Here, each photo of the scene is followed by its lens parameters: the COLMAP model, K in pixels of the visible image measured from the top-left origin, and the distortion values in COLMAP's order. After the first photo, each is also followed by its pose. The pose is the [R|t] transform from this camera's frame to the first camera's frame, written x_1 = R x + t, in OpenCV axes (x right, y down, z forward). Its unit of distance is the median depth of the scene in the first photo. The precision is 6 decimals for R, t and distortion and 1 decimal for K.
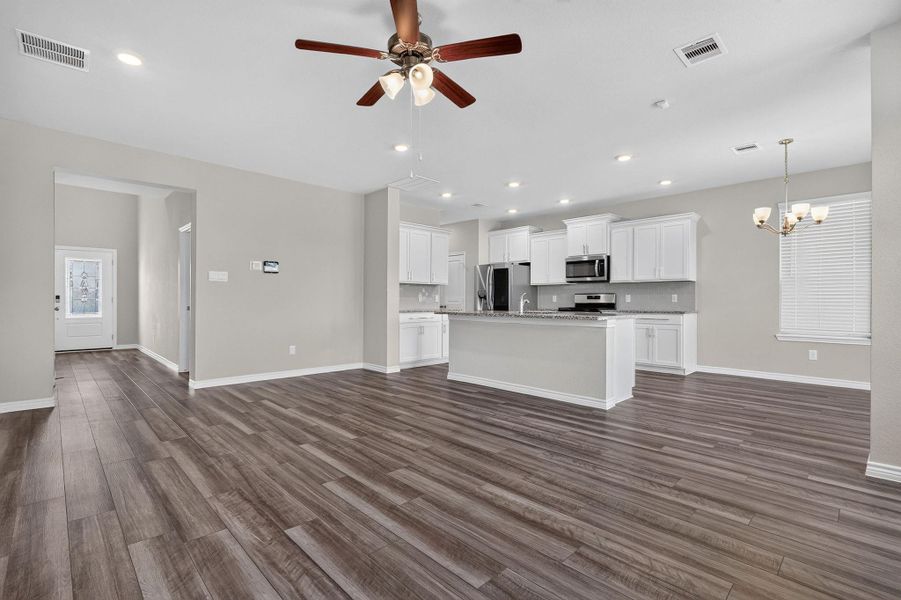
lens RADIAL K [[418.2, 0, 455.0], [0, 418.2, 297.6], [0, 0, 1]] dist [-0.014873, 0.001090]
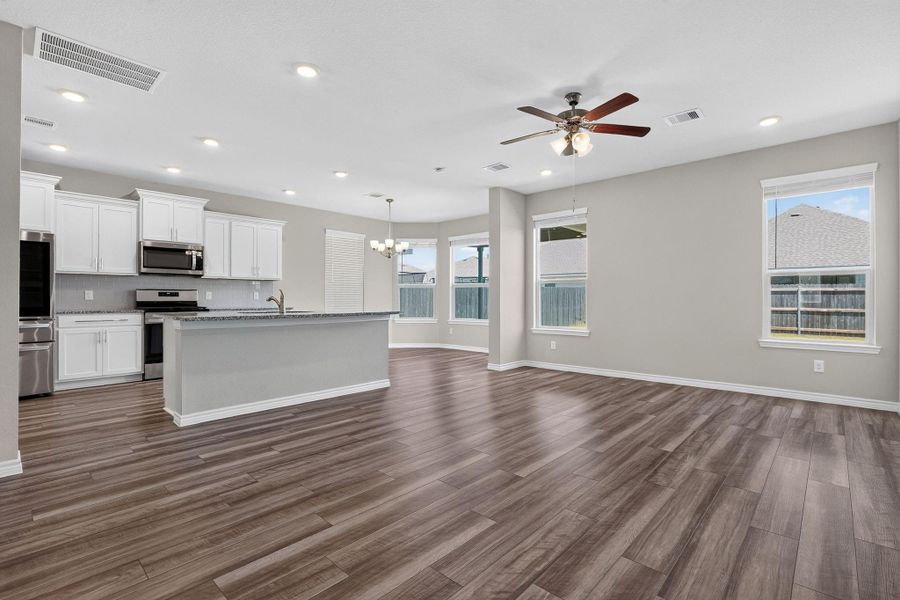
lens RADIAL K [[417.8, 0, 444.2], [0, 417.8, 298.8], [0, 0, 1]] dist [-0.014873, 0.001090]
pose [[-0.045930, -0.002894, 0.998940, -0.696502], [-0.008726, 0.999959, 0.002495, 0.002188], [-0.998907, -0.008602, -0.045953, 0.703085]]
